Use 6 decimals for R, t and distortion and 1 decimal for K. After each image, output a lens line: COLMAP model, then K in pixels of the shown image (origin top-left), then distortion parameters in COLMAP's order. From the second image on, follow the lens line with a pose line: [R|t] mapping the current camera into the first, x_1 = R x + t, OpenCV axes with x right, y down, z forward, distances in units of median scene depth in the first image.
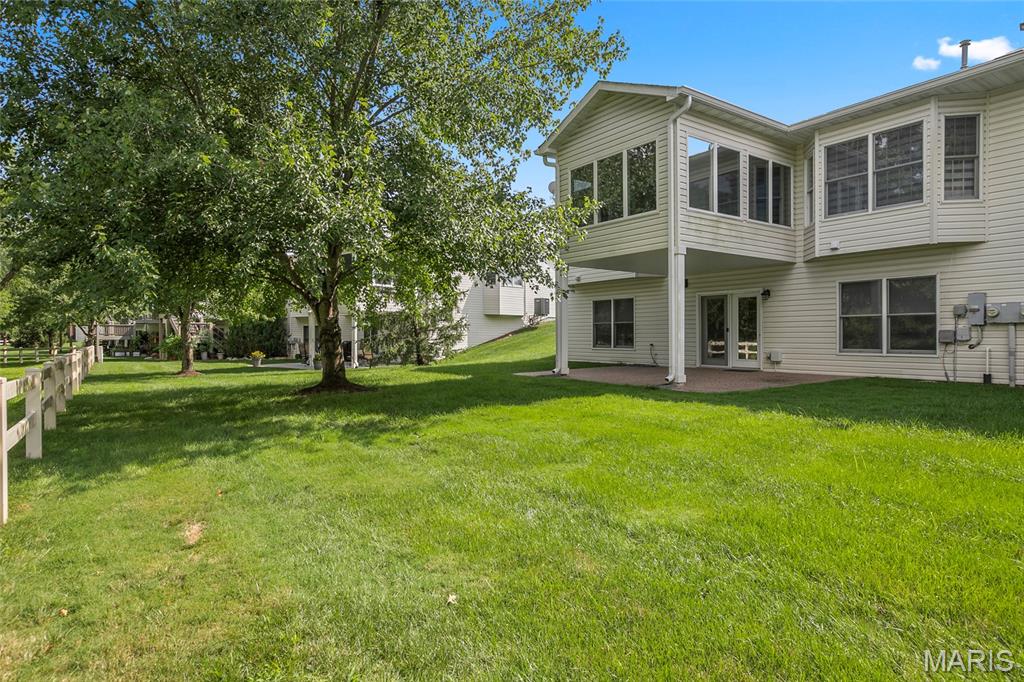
lens RADIAL K [[591.8, 0, 513.0], [0, 591.8, 339.7], [0, 0, 1]] dist [-0.000098, -0.000004]
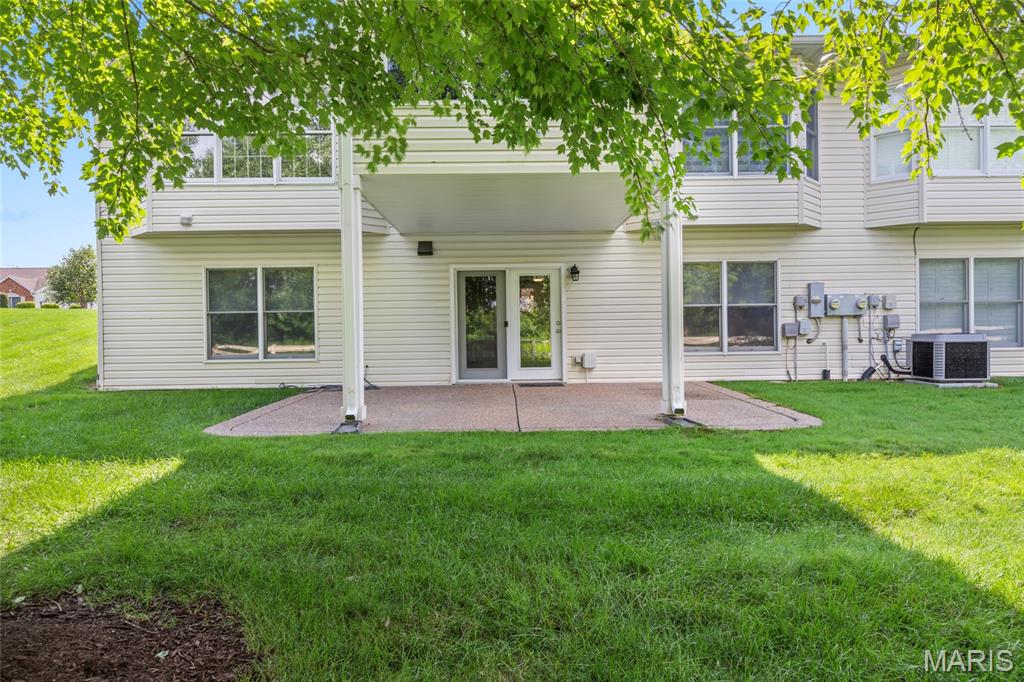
lens RADIAL K [[775.0, 0, 512.0], [0, 775.0, 339.2], [0, 0, 1]] dist [0.008217, 0.001086]
pose [[0.547274, -0.012593, 0.836859, -0.470623], [0.018411, 0.999826, 0.003005, -0.003209], [-0.836751, 0.013763, 0.547411, 0.698405]]
